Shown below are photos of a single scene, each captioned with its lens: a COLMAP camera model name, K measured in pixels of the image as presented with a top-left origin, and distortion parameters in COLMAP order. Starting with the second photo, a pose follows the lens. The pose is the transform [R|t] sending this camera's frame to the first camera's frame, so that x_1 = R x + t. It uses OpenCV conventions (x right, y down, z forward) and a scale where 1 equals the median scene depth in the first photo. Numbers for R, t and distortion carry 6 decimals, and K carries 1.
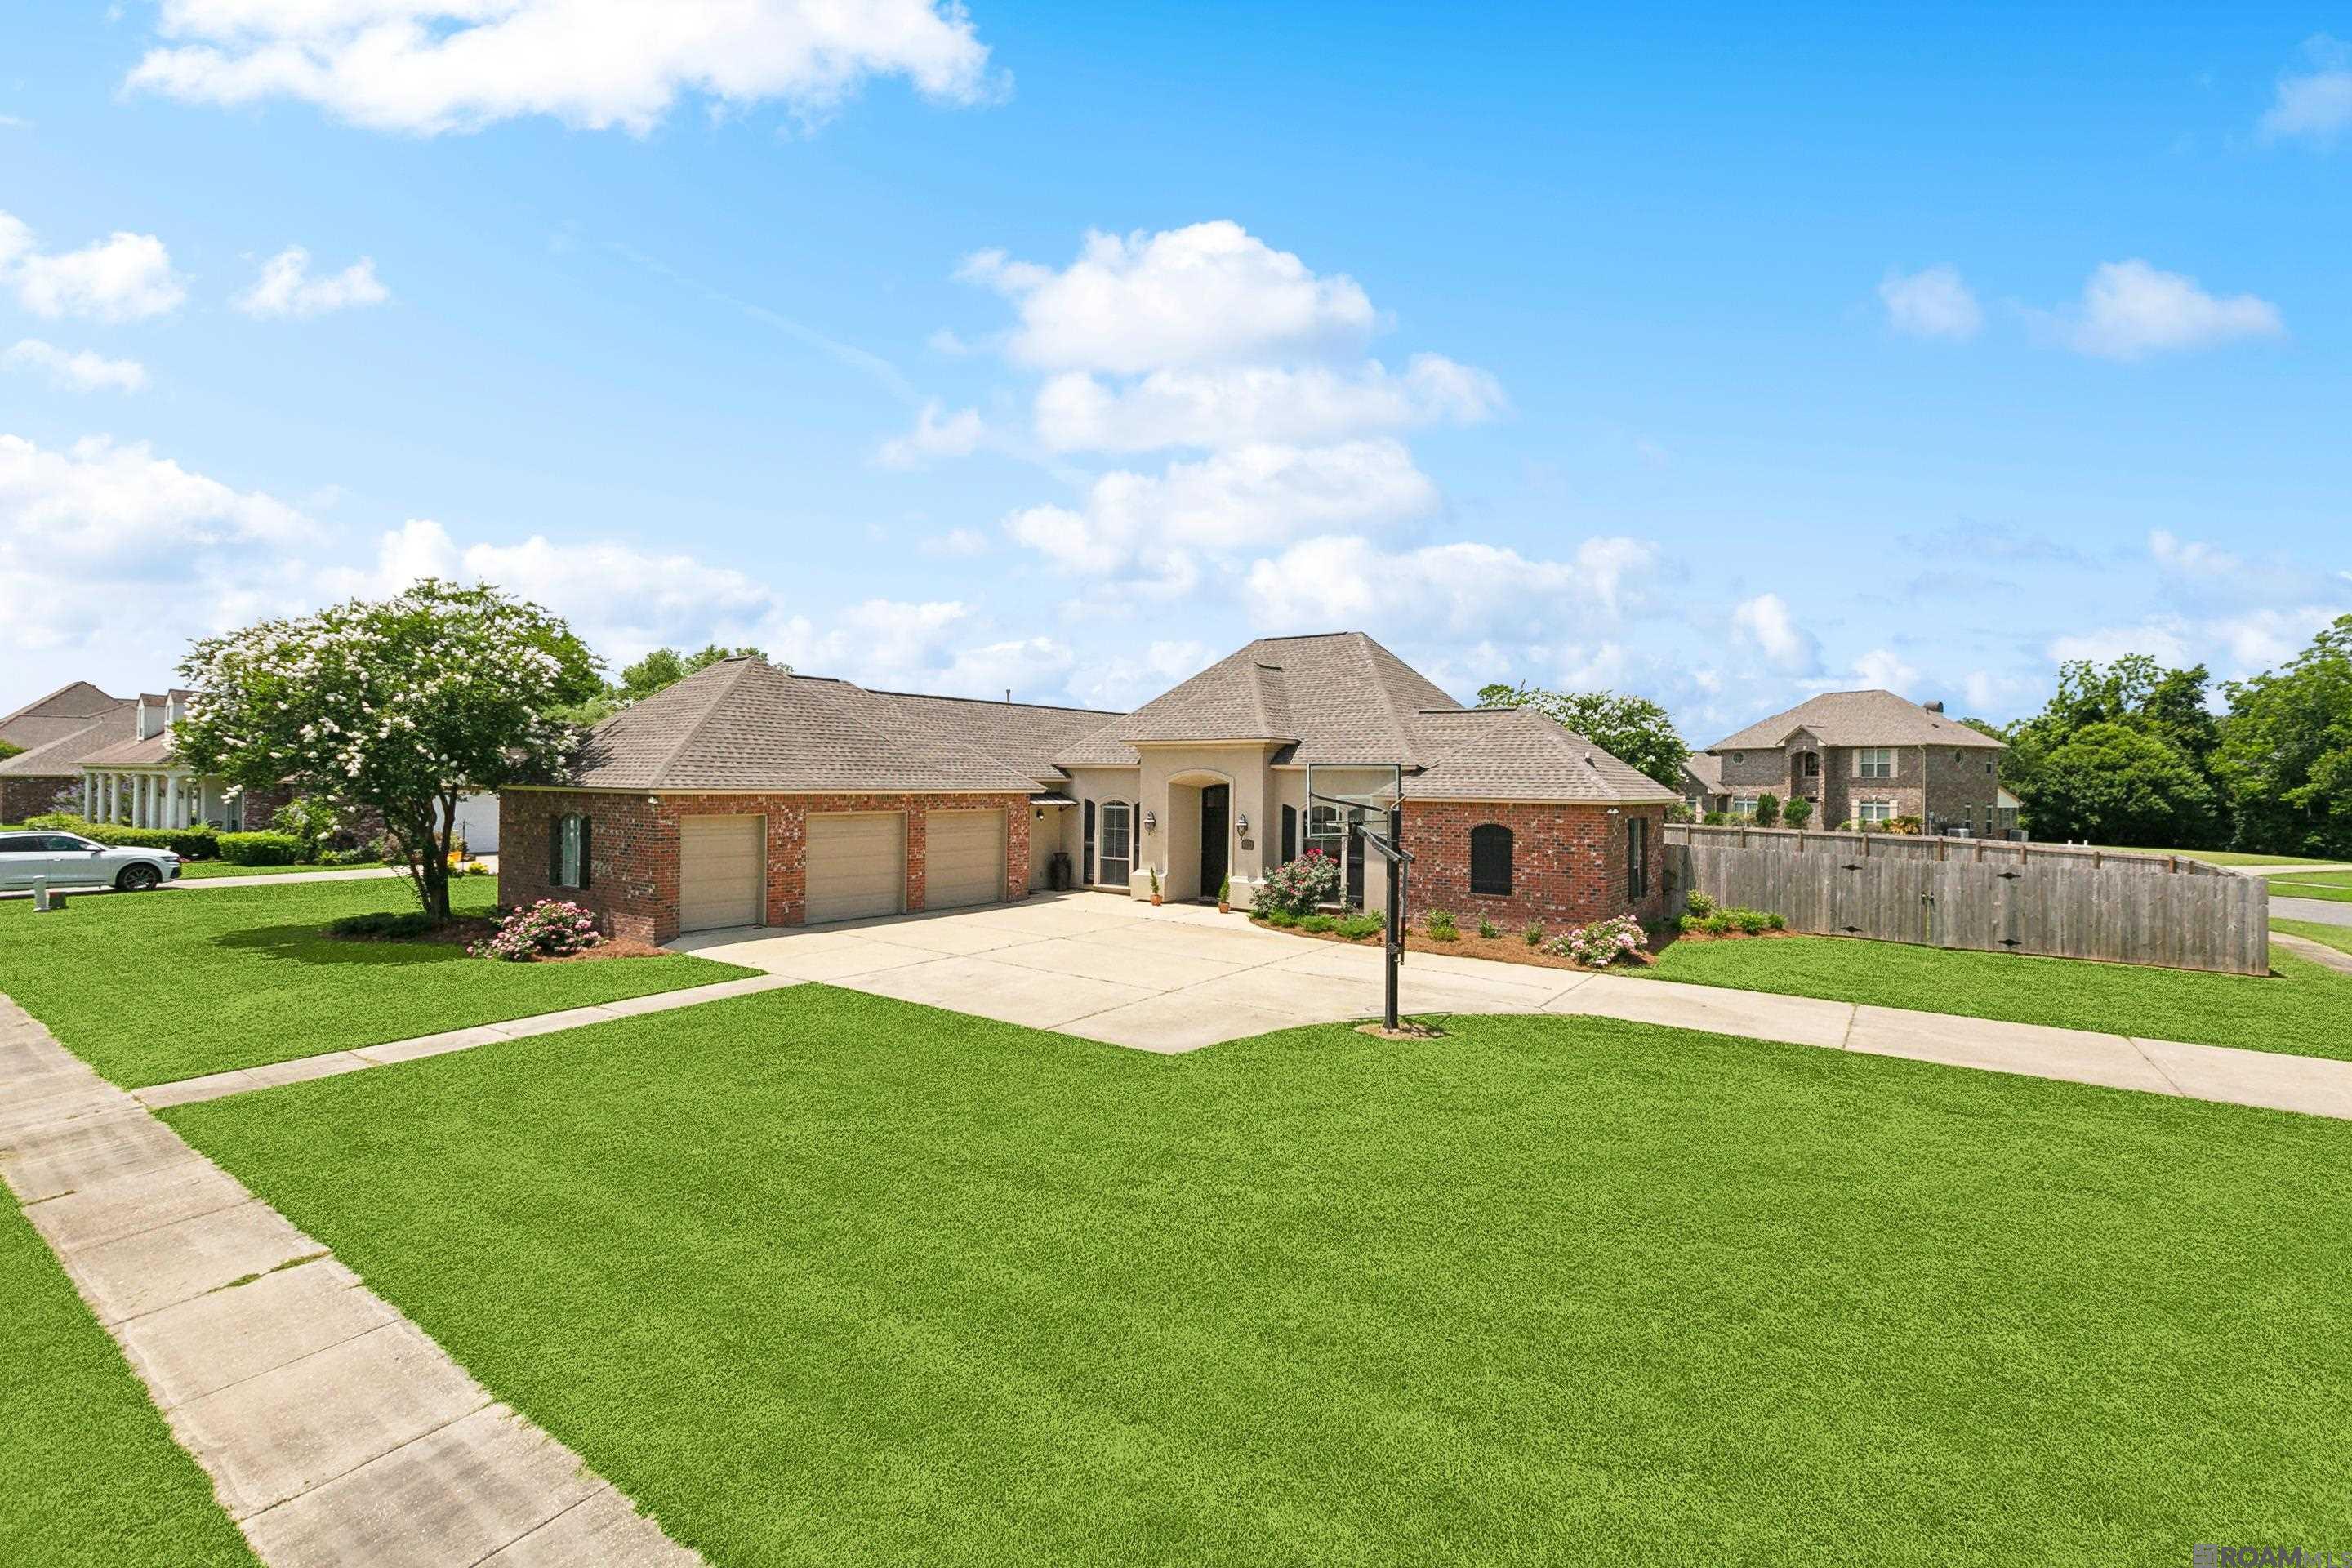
lens RADIAL K [[1040.1, 0, 1177.7], [0, 1040.1, 775.2], [0, 0, 1]] dist [0.003930, 0.000007]
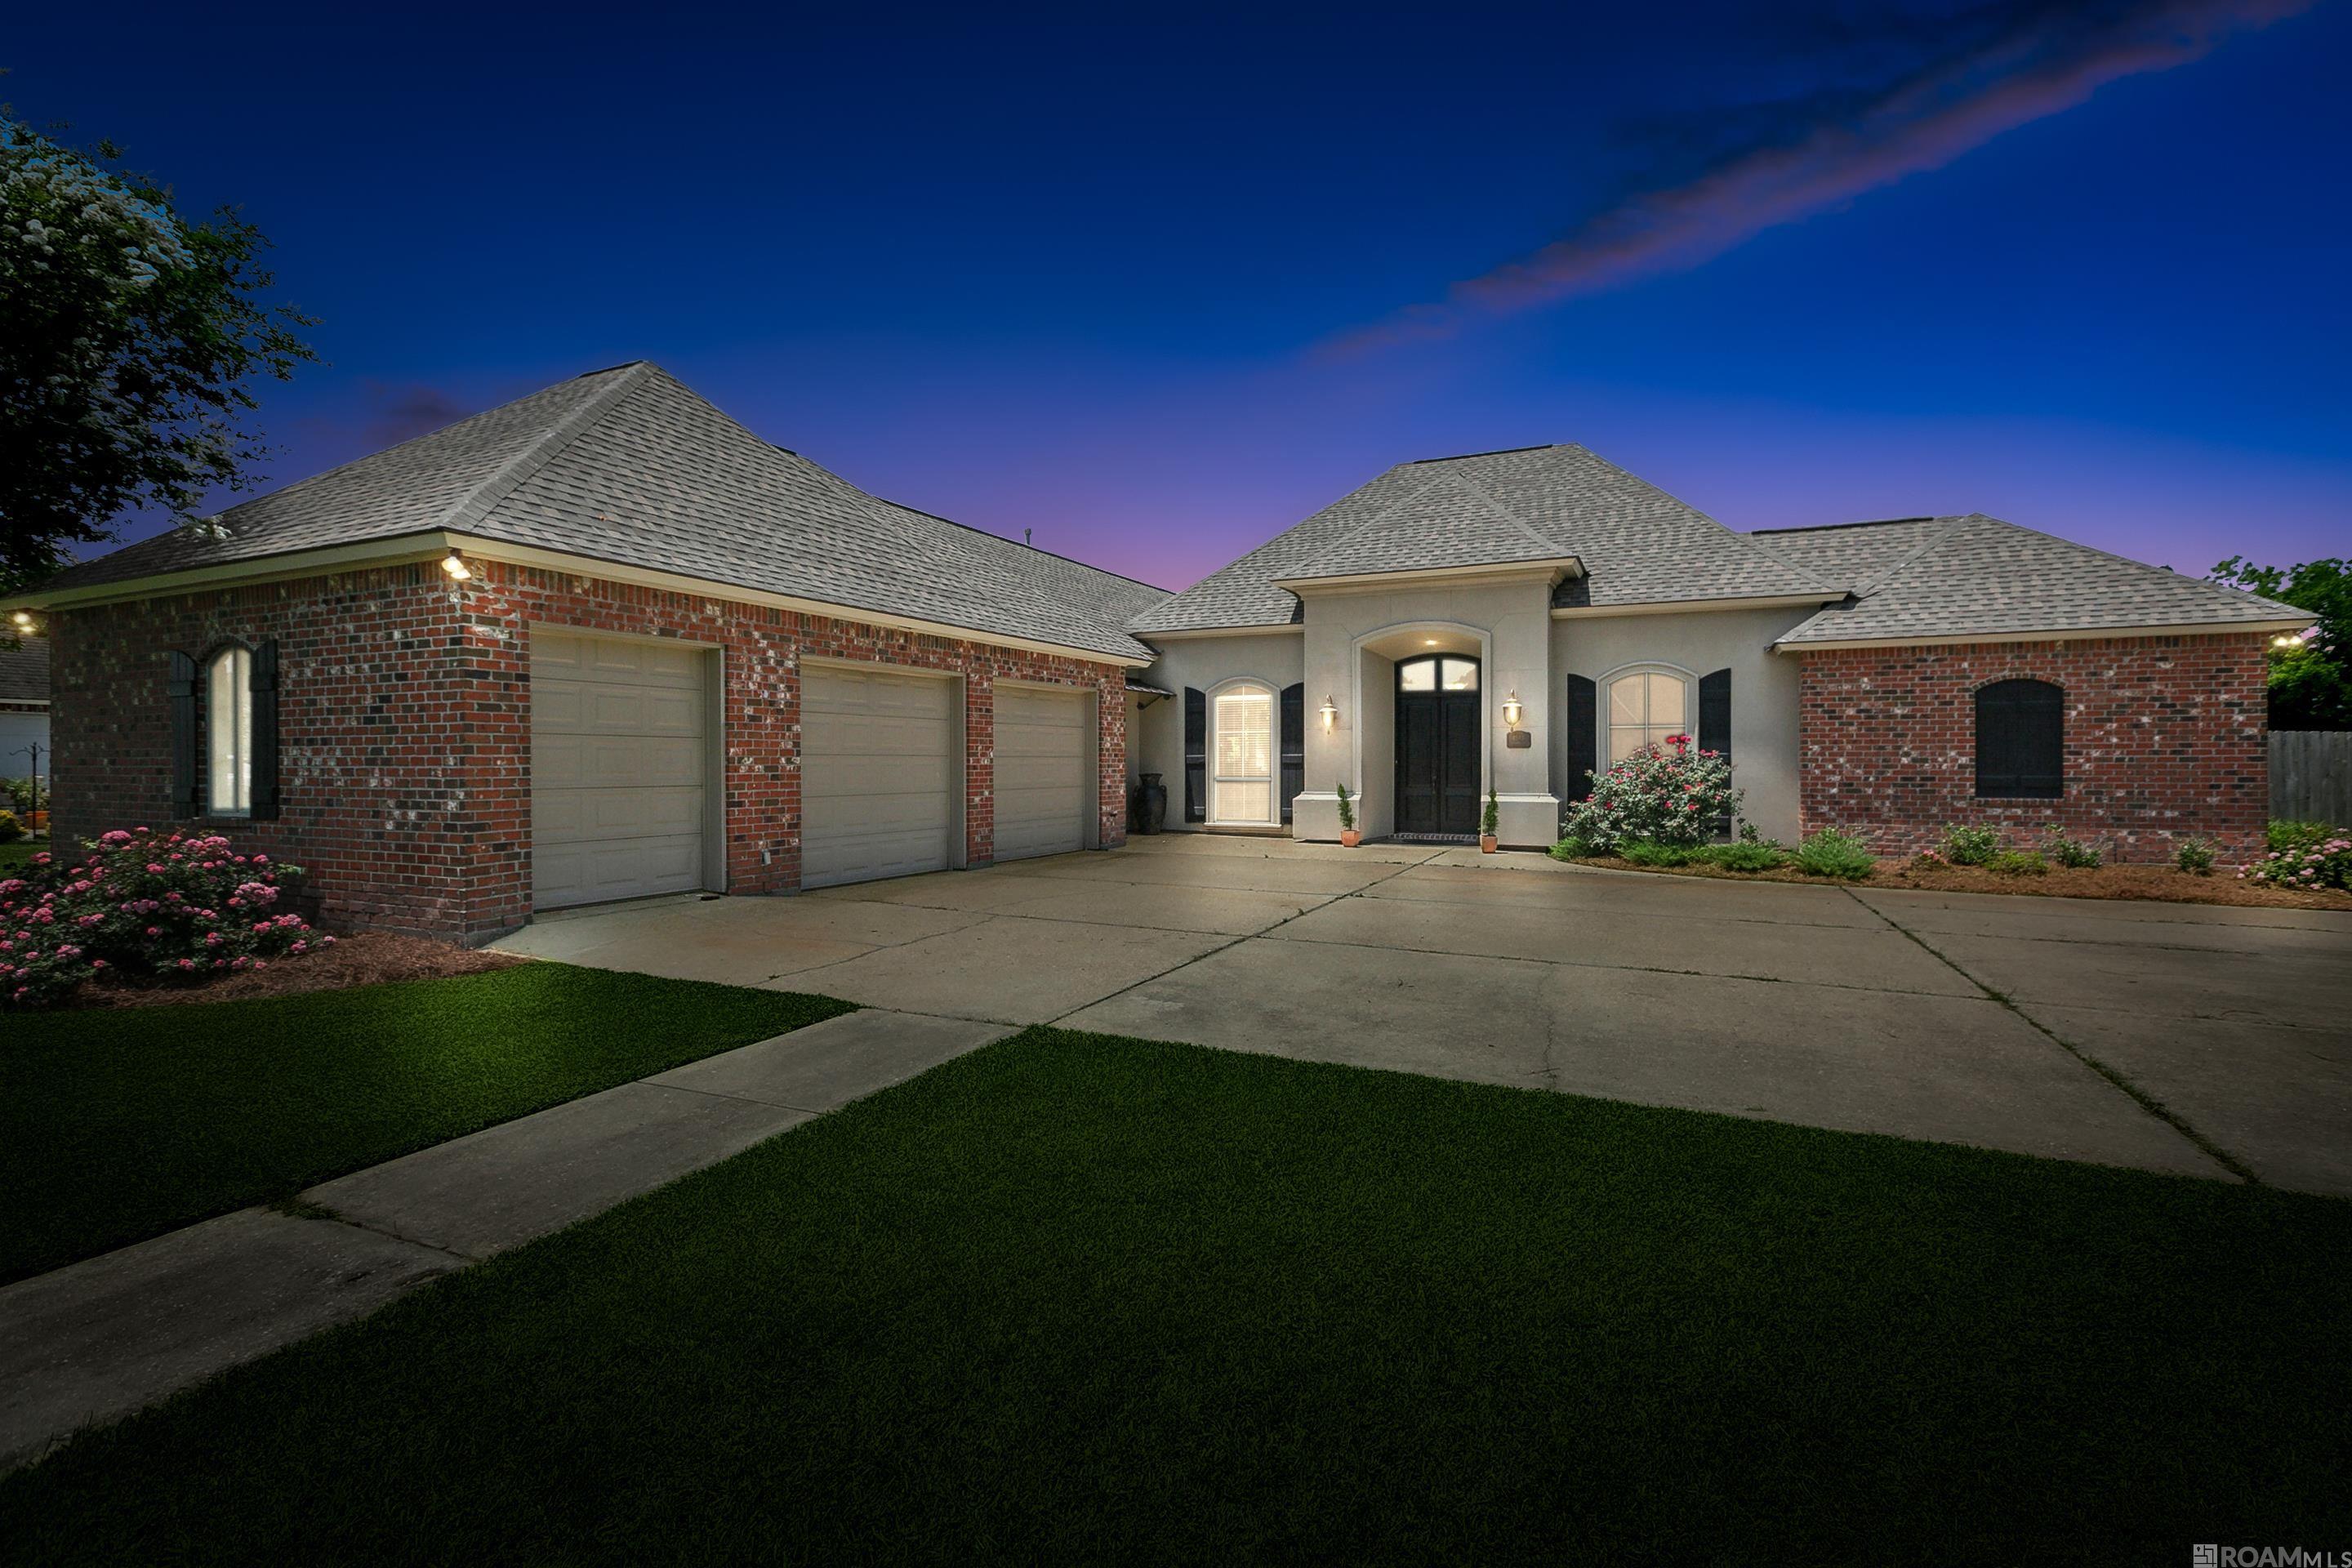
lens RADIAL K [[1078.9, 0, 1204.5], [0, 1078.9, 760.3], [0, 0, 1]] dist [0.001577, -0.000469]
pose [[0.983045, -0.013838, 0.182840, -0.261602], [0.012394, 0.999882, 0.009036, 0.080972], [-0.182943, -0.006617, 0.983101, 0.475667]]
